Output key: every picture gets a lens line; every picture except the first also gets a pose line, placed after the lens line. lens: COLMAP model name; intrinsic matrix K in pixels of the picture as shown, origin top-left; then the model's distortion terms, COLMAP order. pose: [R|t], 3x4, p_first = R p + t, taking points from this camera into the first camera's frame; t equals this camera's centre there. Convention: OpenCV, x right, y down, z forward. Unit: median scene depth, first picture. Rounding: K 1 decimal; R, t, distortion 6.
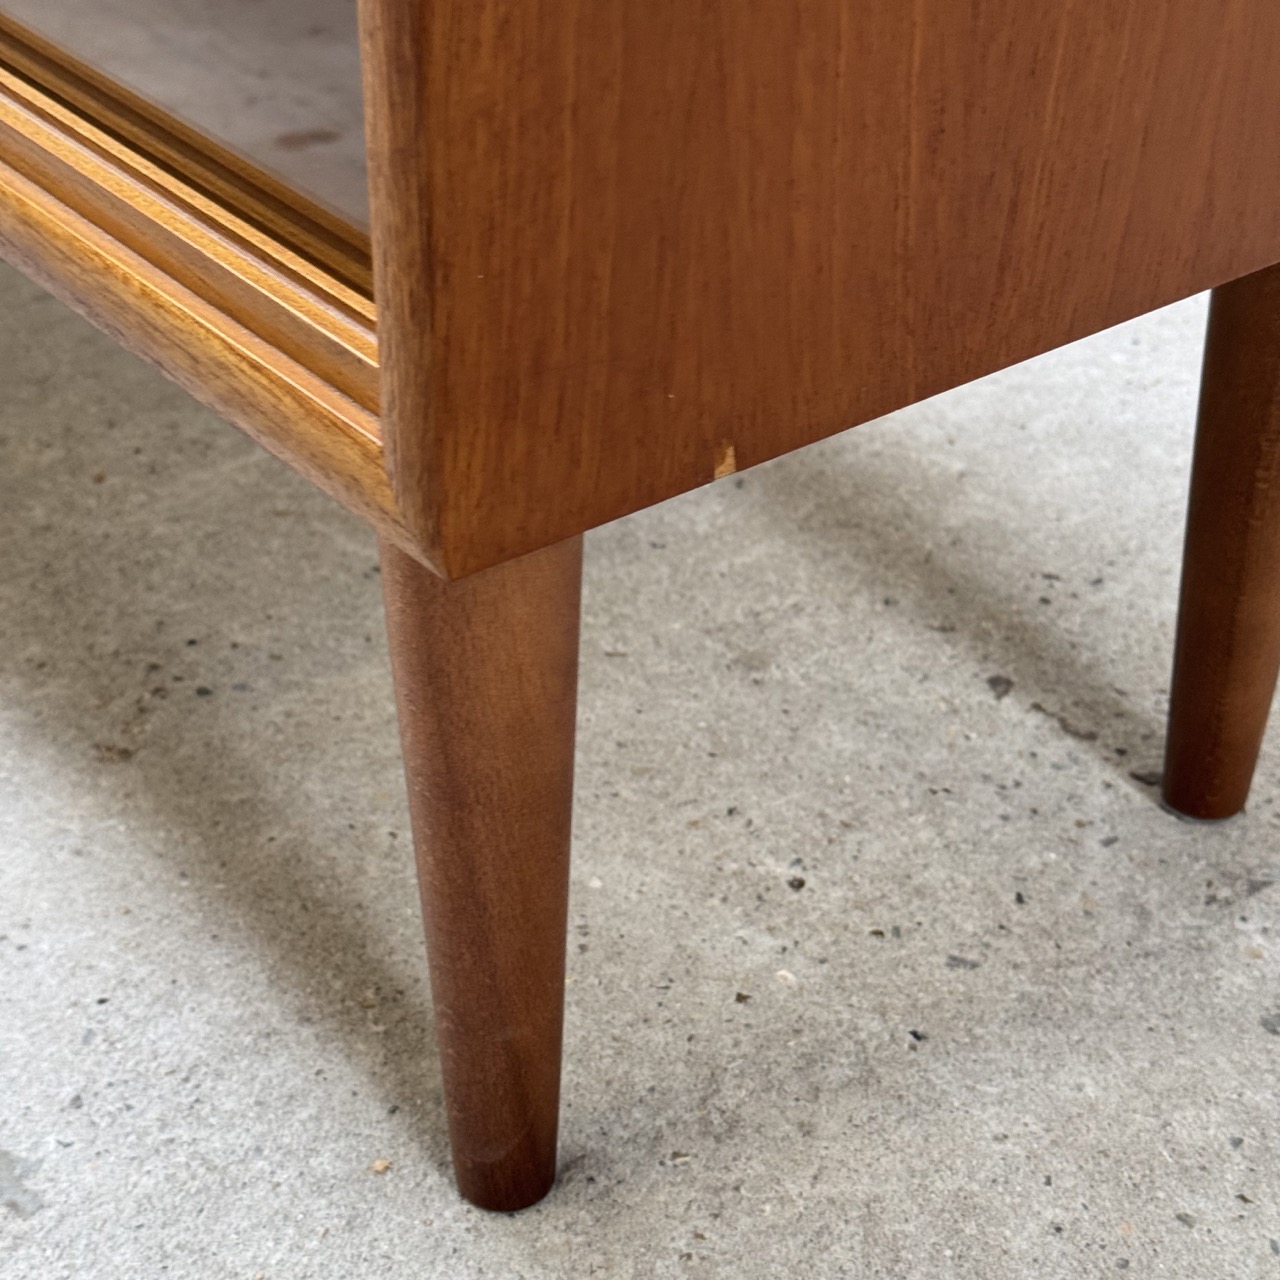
lens RADIAL K [[2383.0, 0, 634.7], [0, 2383.0, 641.5], [0, 0, 1]] dist [0.120464, 0.000000]
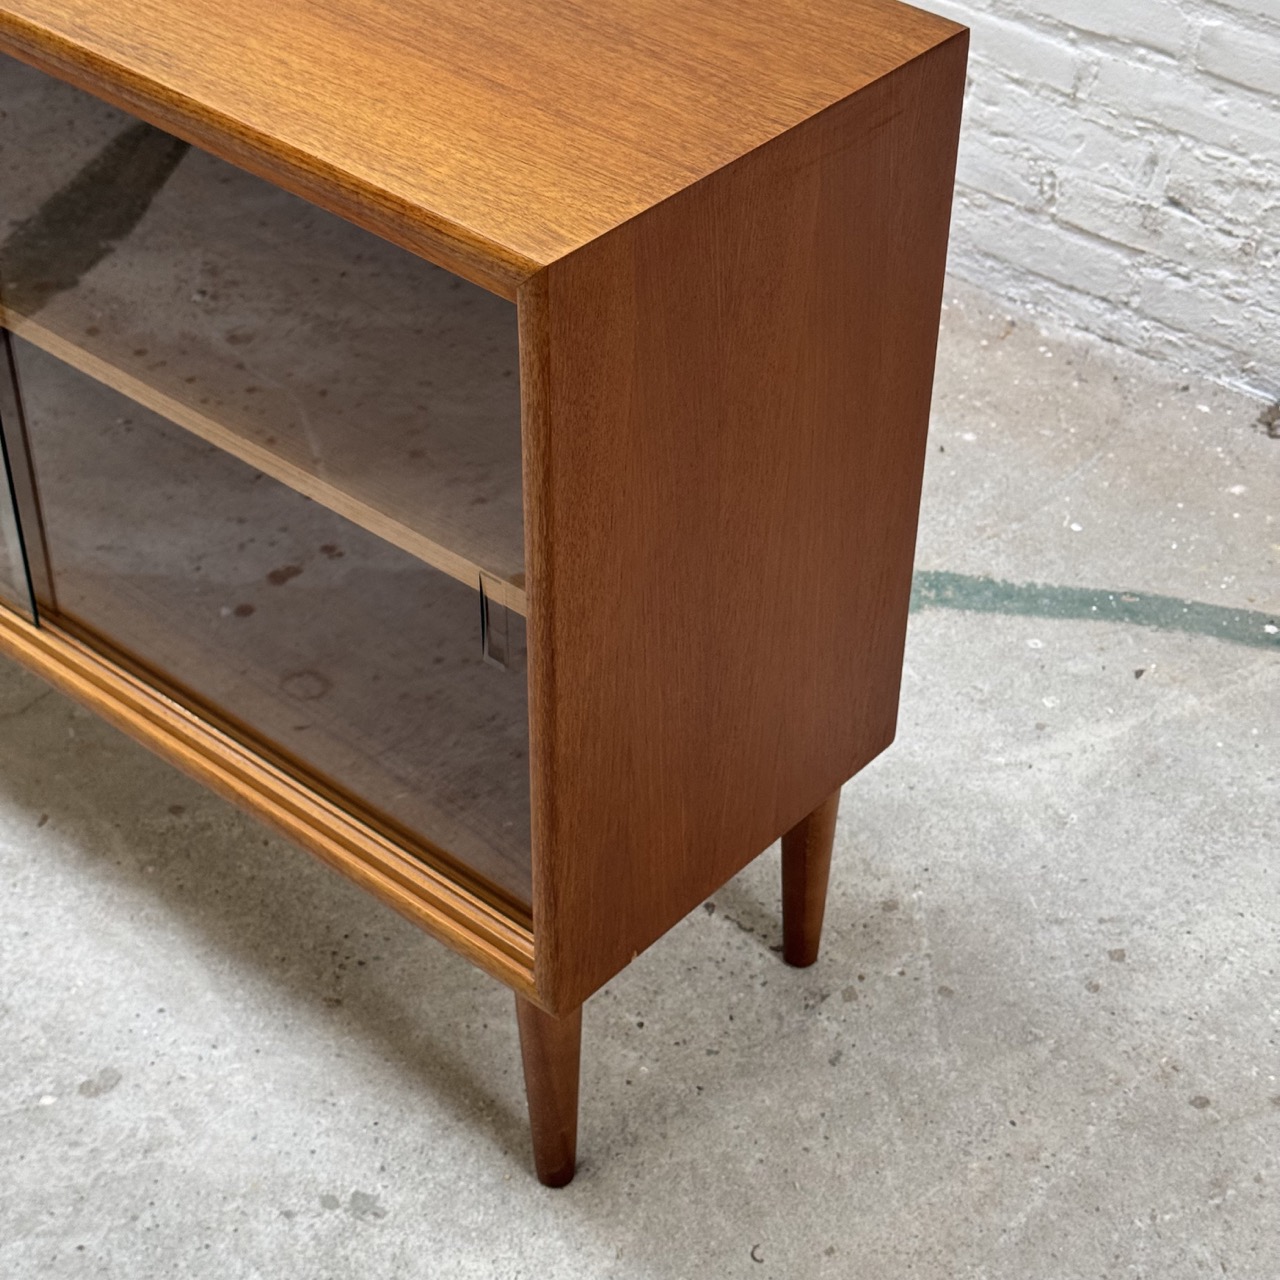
lens RADIAL K [[2383.0, 0, 642.3], [0, 2383.0, 638.0], [0, 0, 1]] dist [0.120464, 0.000000]
pose [[0.981249, -0.122163, 0.149087, -0.247965], [0.106377, 0.988262, 0.109644, -0.561766], [-0.160731, -0.091729, 0.982726, -1.366491]]
